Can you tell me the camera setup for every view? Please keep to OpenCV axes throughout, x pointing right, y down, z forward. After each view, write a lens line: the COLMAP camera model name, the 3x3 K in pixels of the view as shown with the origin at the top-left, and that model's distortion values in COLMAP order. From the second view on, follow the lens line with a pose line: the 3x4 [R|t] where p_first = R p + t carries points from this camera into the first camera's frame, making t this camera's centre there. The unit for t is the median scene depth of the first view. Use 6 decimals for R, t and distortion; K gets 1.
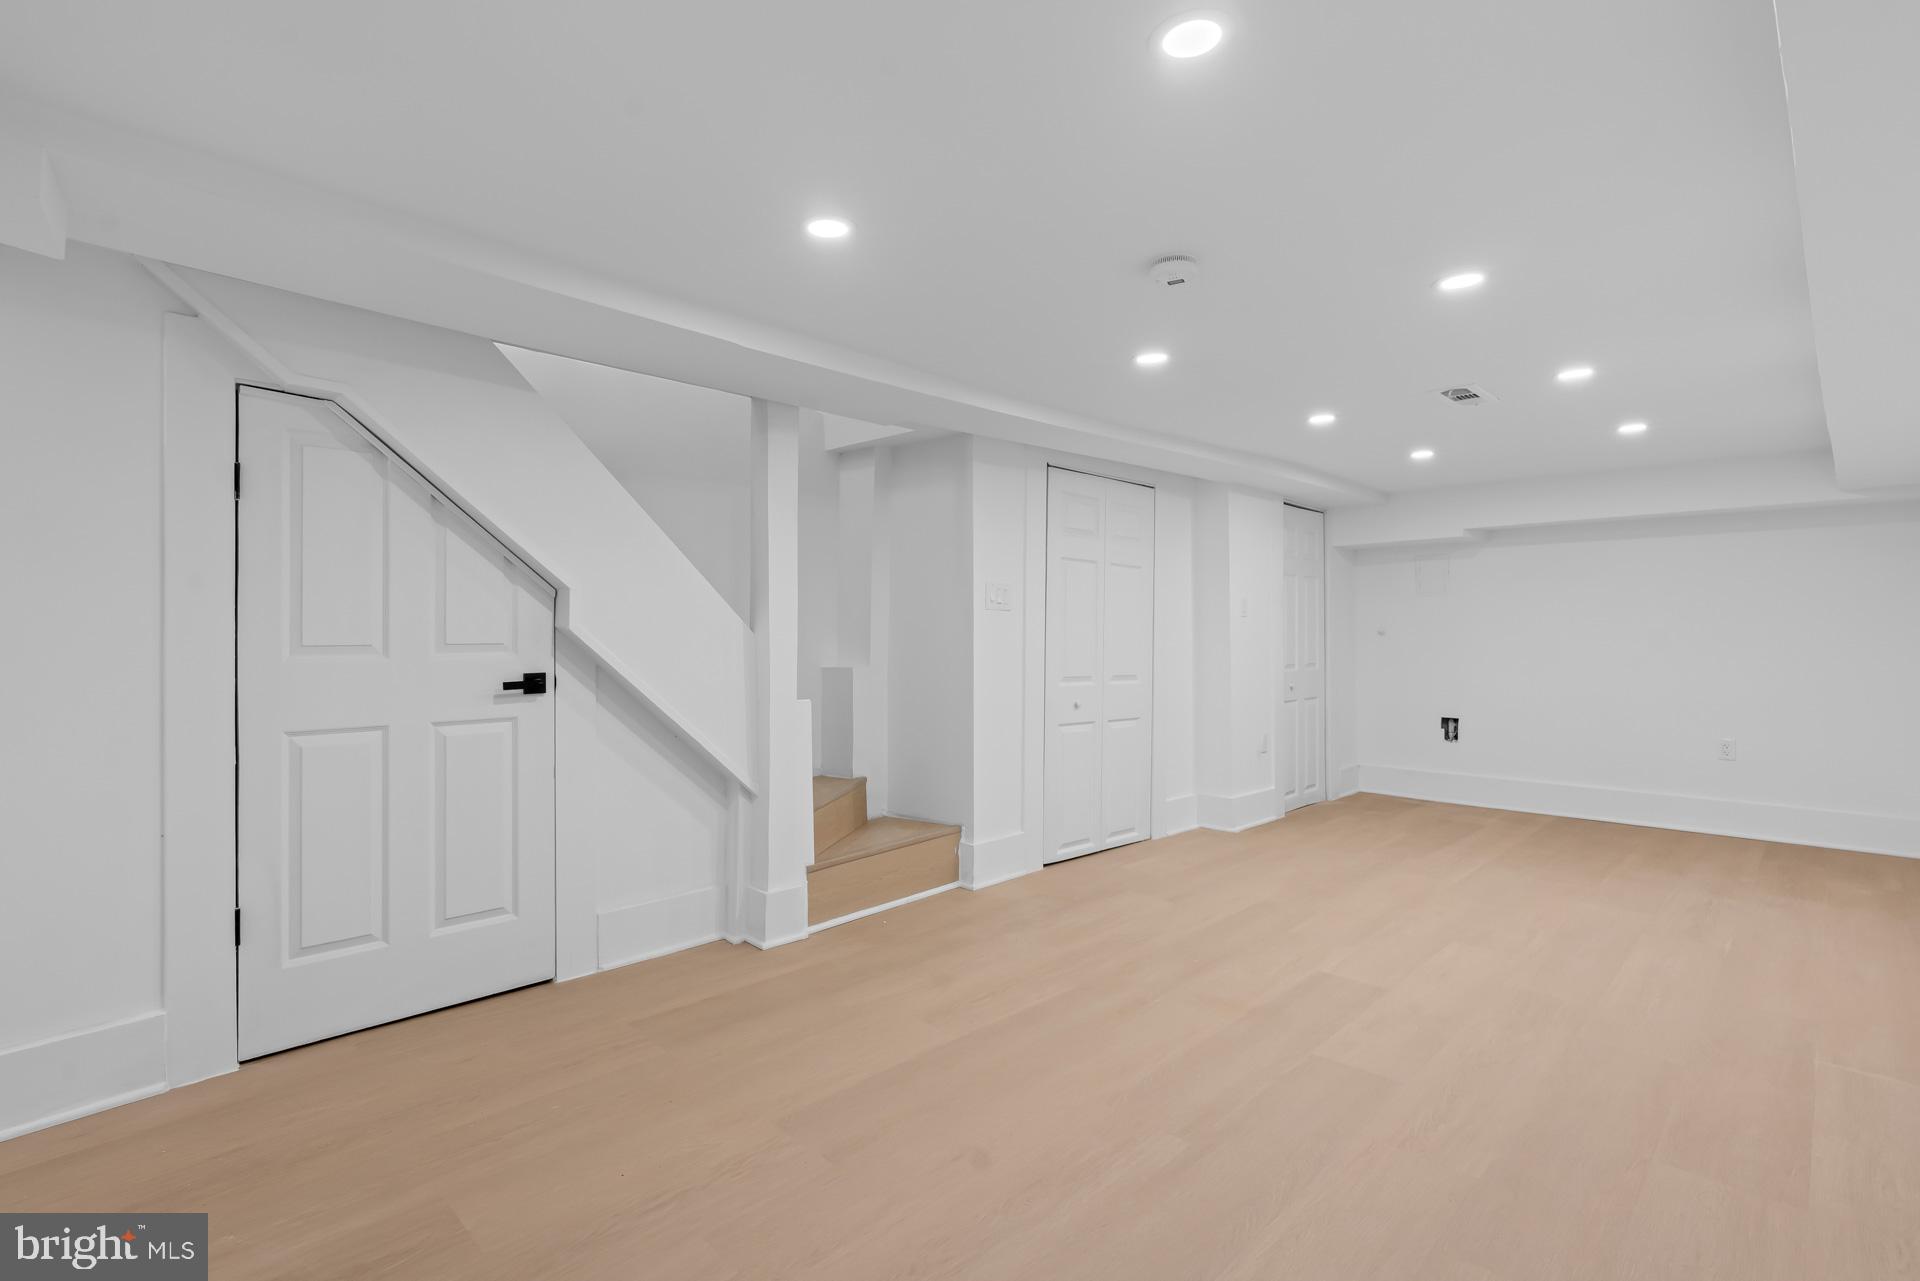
lens RADIAL K [[867.3, 0, 959.4], [0, 867.3, 645.0], [0, 0, 1]] dist [-0.006290, 0.001022]
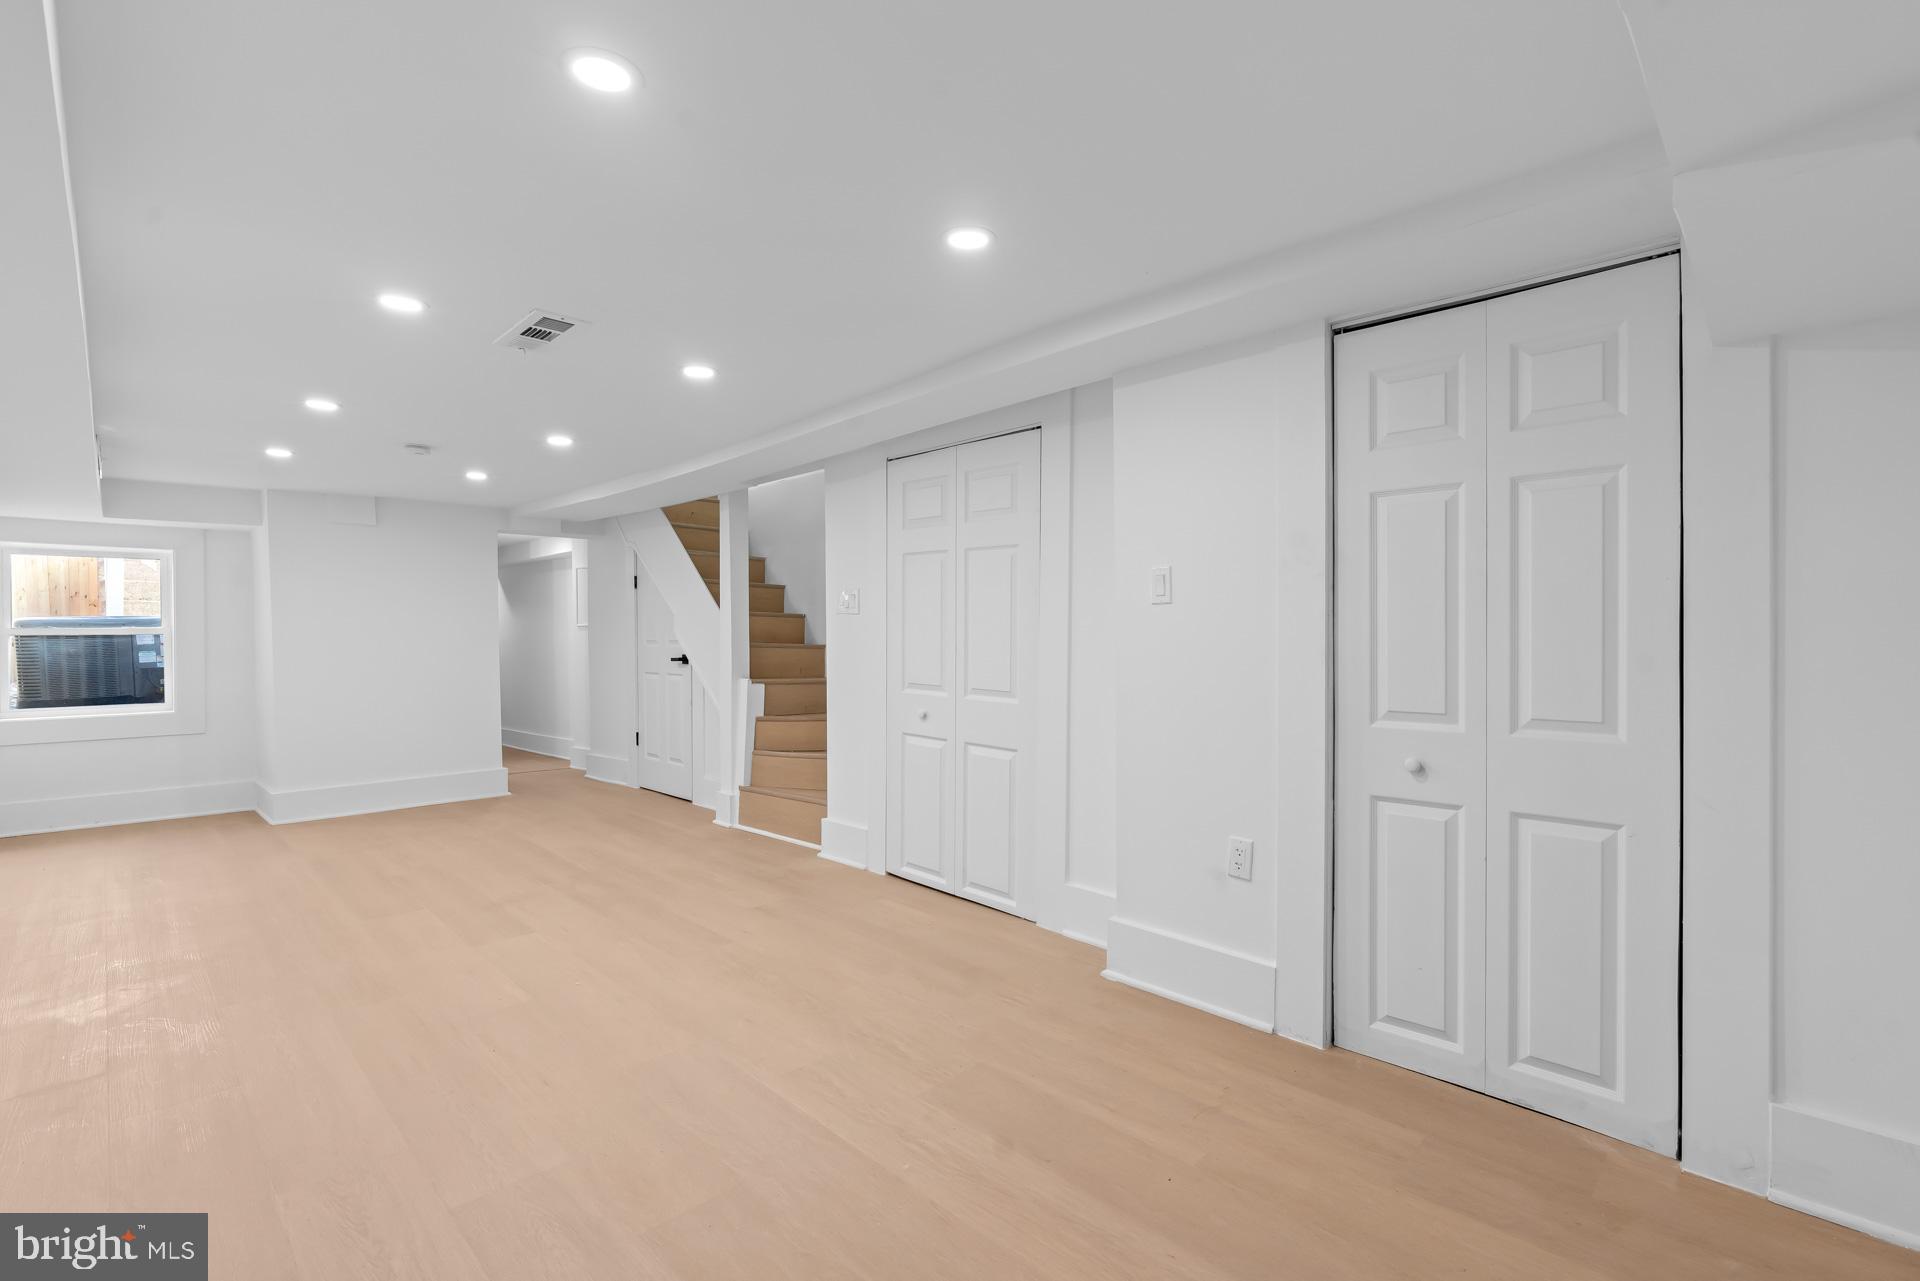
lens RADIAL K [[867.3, 0, 959.4], [0, 867.3, 645.0], [0, 0, 1]] dist [-0.006290, 0.001022]
pose [[-0.006910, 0.002931, -0.999972, 0.933931], [-0.018540, 0.999823, 0.003059, -0.006190], [0.999804, 0.018560, -0.006854, 0.943109]]
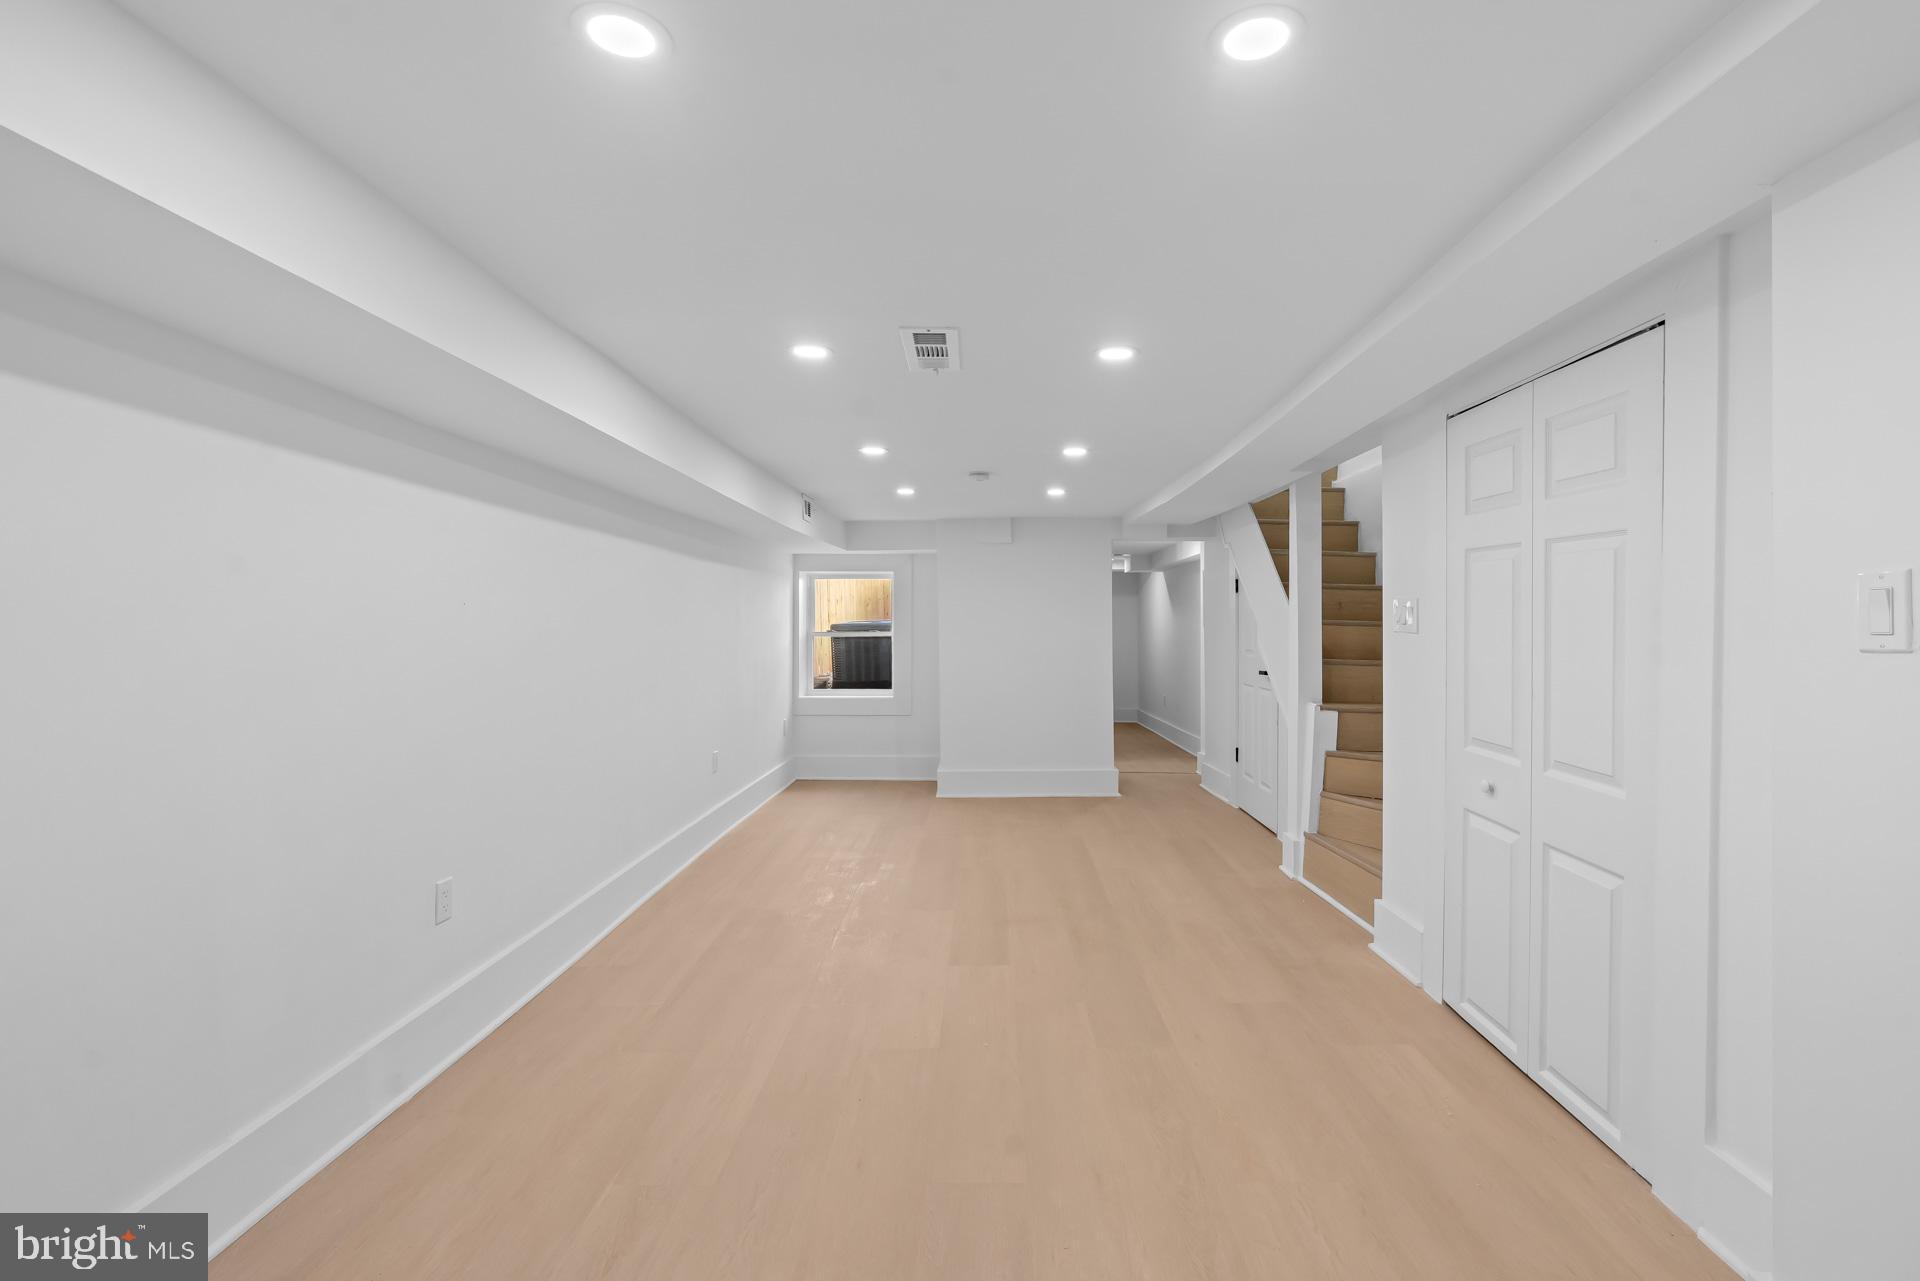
lens RADIAL K [[876.5, 0, 999.9], [0, 876.5, 625.8], [0, 0, 1]] dist [0.001441, 0.000689]
pose [[-0.700769, -0.007016, -0.713354, 0.732979], [-0.023093, 0.999651, 0.012853, -0.039954], [0.713014, 0.025480, -0.700686, 1.070191]]
